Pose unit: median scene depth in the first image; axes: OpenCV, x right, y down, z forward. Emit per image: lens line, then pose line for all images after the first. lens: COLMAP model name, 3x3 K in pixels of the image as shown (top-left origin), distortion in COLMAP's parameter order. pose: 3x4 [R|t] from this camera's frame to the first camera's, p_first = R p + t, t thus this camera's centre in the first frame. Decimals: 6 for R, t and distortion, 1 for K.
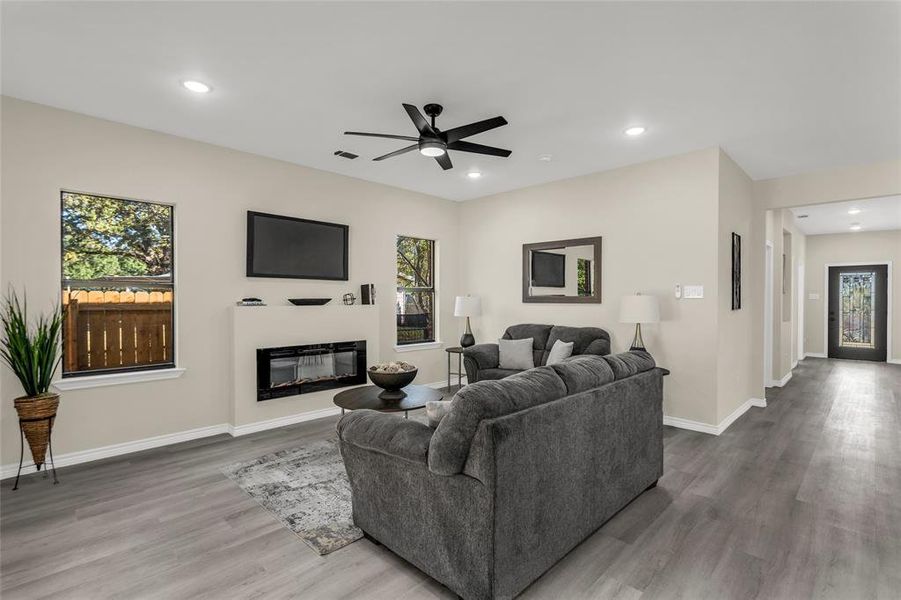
lens RADIAL K [[423.4, 0, 449.6], [0, 423.4, 299.8], [0, 0, 1]] dist [0.000125, 0.000344]
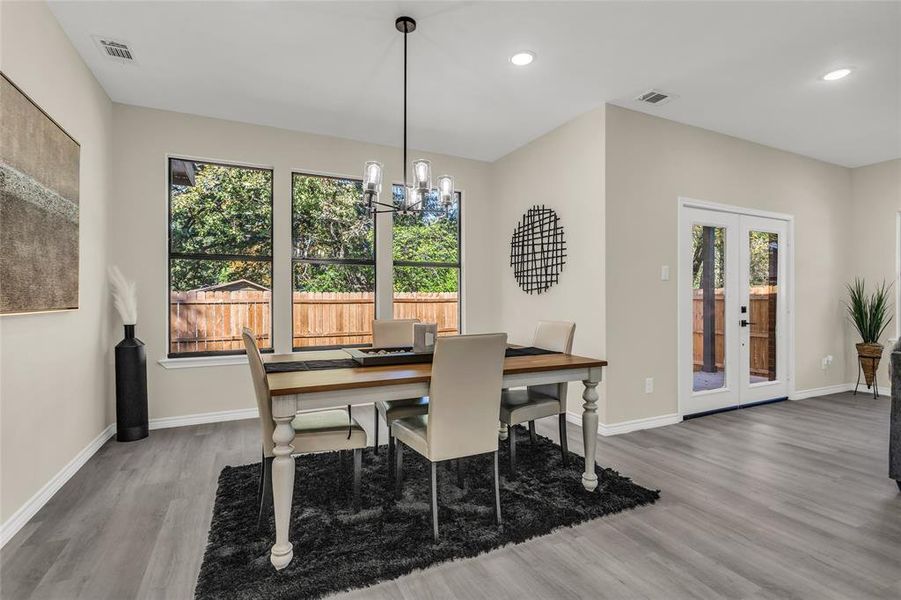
lens RADIAL K [[426.0, 0, 449.5], [0, 426.0, 296.8], [0, 0, 1]] dist [-0.000053, 0.000028]
pose [[-0.337380, -0.004944, -0.941355, 0.756485], [-0.005745, 0.999978, -0.003193, 0.037741], [0.941351, 0.004331, -0.337401, 0.008326]]
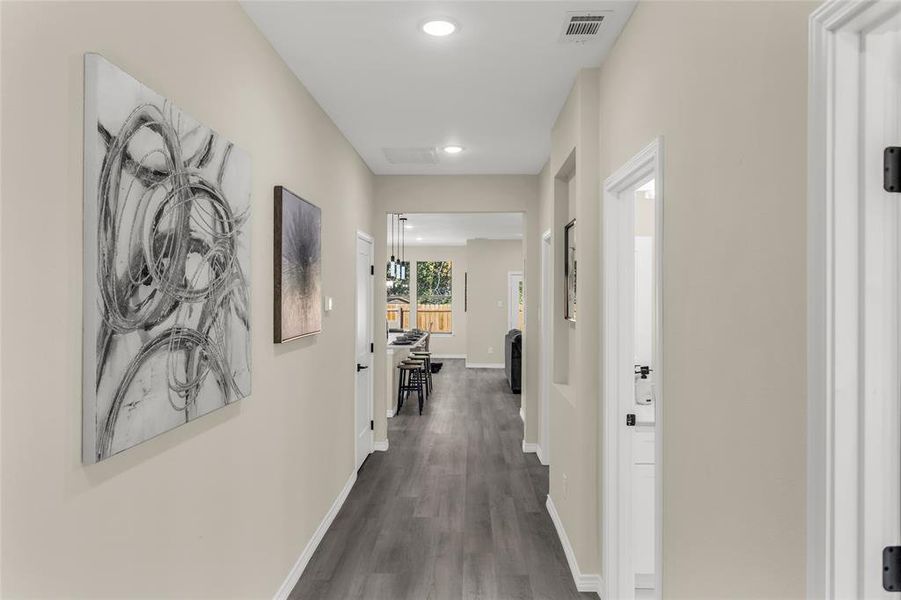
lens RADIAL K [[586.5, 0, 450.5], [0, 586.5, 300.0], [0, 0, 1]] dist [0.000008, 0.000120]
pose [[-0.732257, 0.000818, -0.681028, 1.884775], [-0.007280, 0.999933, 0.009030, -0.059003], [0.680989, 0.011570, -0.732202, 2.010292]]
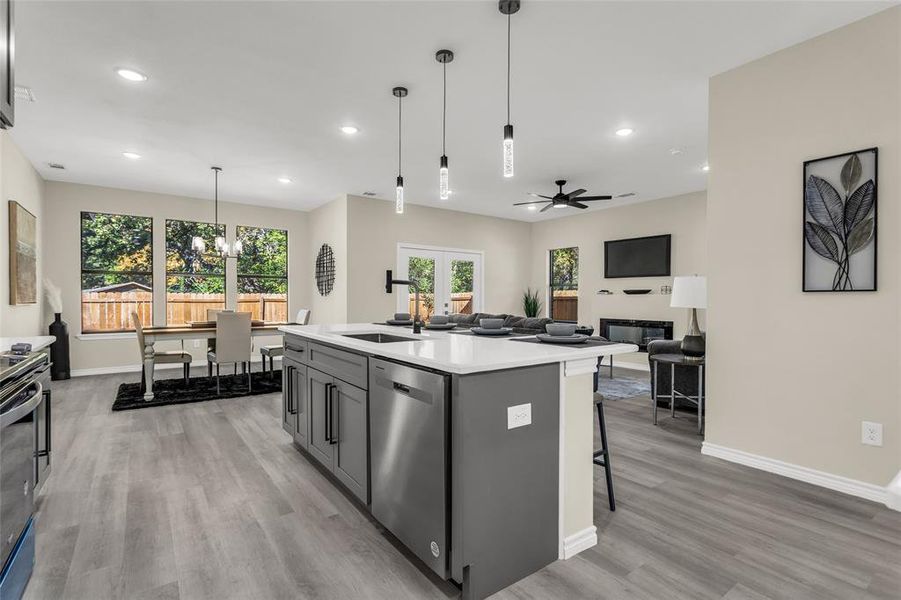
lens RADIAL K [[426.7, 0, 447.4], [0, 426.7, 302.8], [0, 0, 1]] dist [-0.000719, -0.000298]
pose [[-0.159884, 0.006963, -0.987111, 1.325288], [-0.007473, 0.999938, 0.008264, 0.036806], [0.987108, 0.008698, -0.159822, 0.593360]]
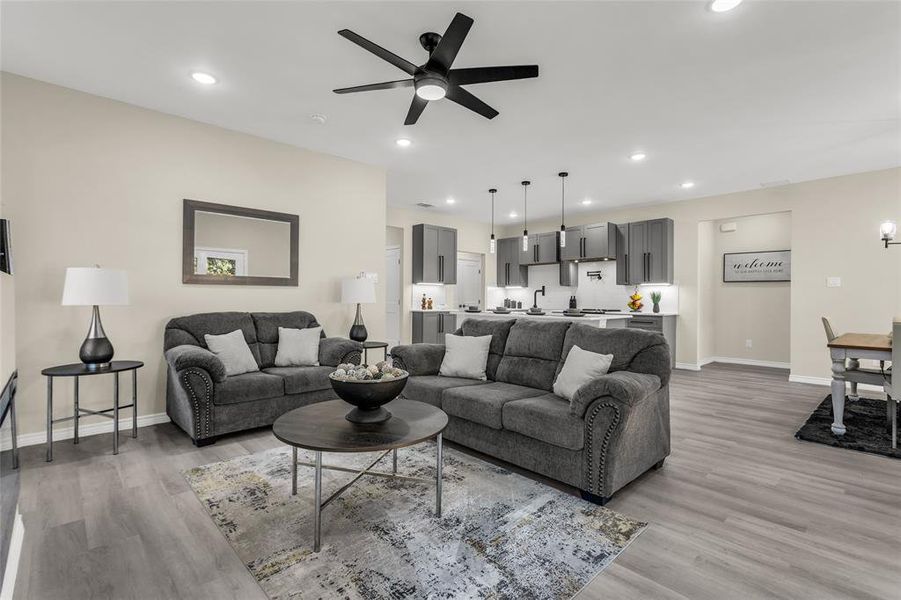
lens RADIAL K [[419.4, 0, 448.5], [0, 419.4, 296.6], [0, 0, 1]] dist [-0.000999, -0.000091]
pose [[0.036811, -0.000563, 0.999322, -0.614619], [-0.003336, 0.999994, 0.000686, 0.032484], [-0.999317, -0.003359, 0.036808, 0.677446]]
